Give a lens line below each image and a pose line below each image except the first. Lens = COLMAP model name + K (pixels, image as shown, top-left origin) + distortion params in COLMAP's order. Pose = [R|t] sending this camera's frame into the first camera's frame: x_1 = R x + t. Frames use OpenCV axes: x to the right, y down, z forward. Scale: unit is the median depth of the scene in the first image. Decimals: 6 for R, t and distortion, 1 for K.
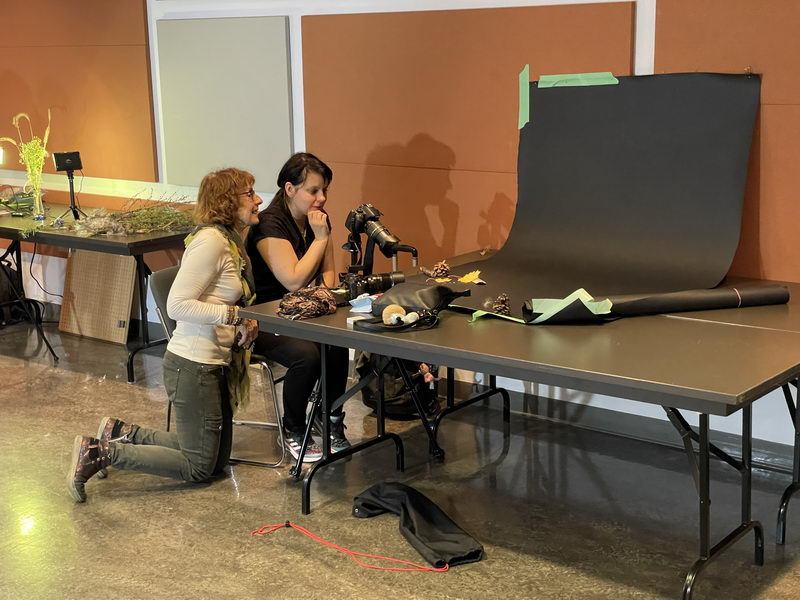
lens RADIAL K [[1214.6, 0, 400.0], [0, 1214.6, 300.0], [0, 0, 1]] dist [0.145019, -0.032766]
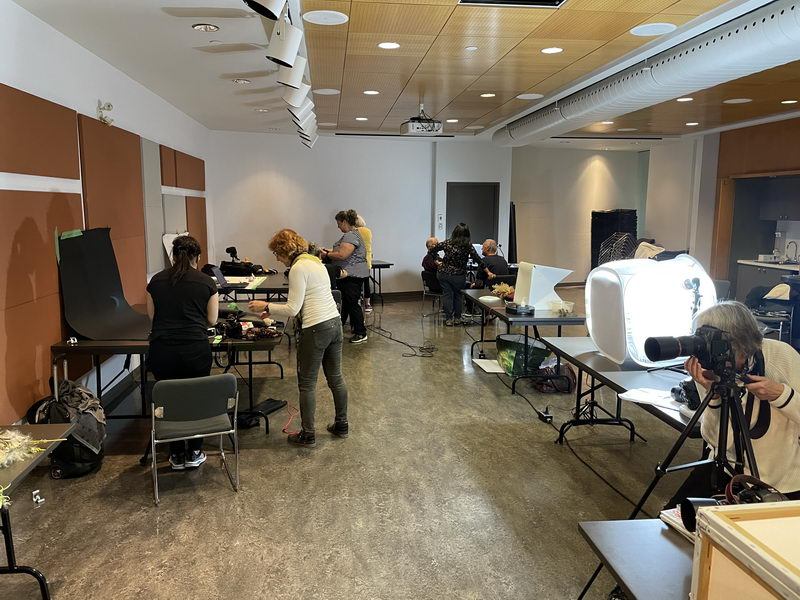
lens RADIAL K [[602.3, 0, 389.8], [0, 602.3, 298.3], [0, 0, 1]] dist [0.096269, -0.134194]
pose [[-0.700579, -0.091347, 0.707704, -0.848925], [0.156784, 0.947832, 0.277547, -0.272073], [-0.696138, 0.305401, -0.649709, 1.313627]]
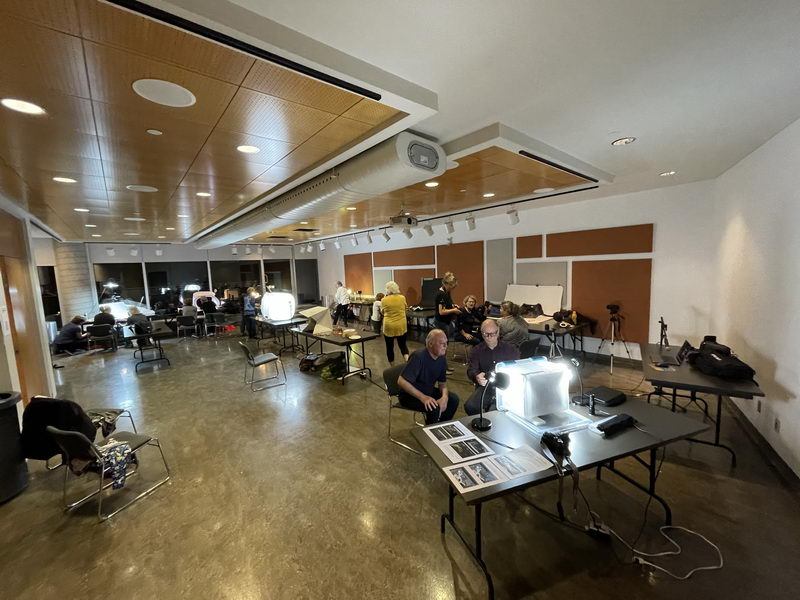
lens RADIAL K [[314.0, 0, 400.0], [0, 314.0, 300.0], [0, 0, 1]] dist [0.000528, -0.000015]
pose [[0.984648, 0.006339, -0.174437, 0.301860], [-0.025129, 0.994078, -0.105723, 0.129687], [0.172734, 0.108484, 0.978976, -0.757391]]
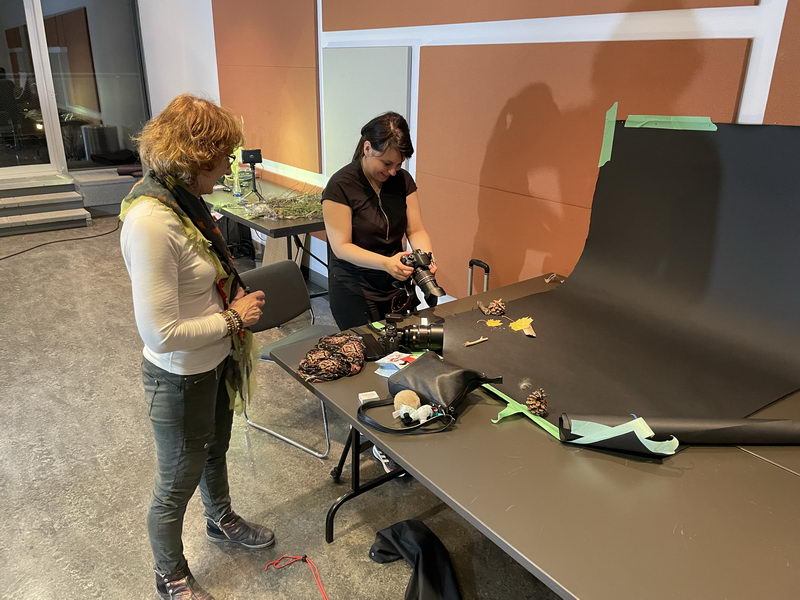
lens RADIAL K [[602.3, 0, 389.8], [0, 602.3, 298.3], [0, 0, 1]] dist [0.096269, -0.134194]
pose [[0.967785, 0.118987, -0.221889, 0.058335], [-0.082403, 0.982436, 0.167420, -0.109652], [0.237913, -0.143742, 0.960591, 0.482818]]
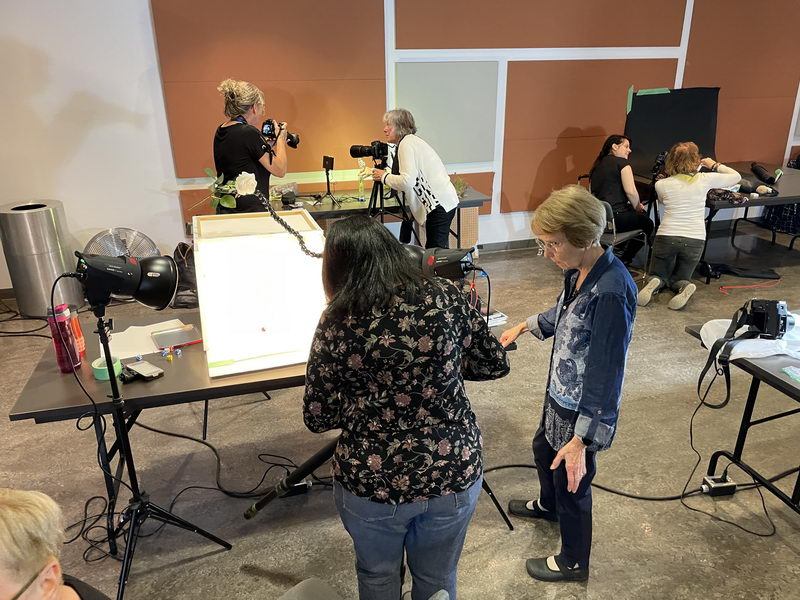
lens RADIAL K [[602.3, 0, 389.8], [0, 602.3, 298.3], [0, 0, 1]] dist [0.096269, -0.134194]
pose [[0.570289, -0.270144, 0.775753, -1.205590], [0.174111, 0.962672, 0.207239, -0.130799], [-0.802780, 0.016881, 0.596037, 0.720971]]
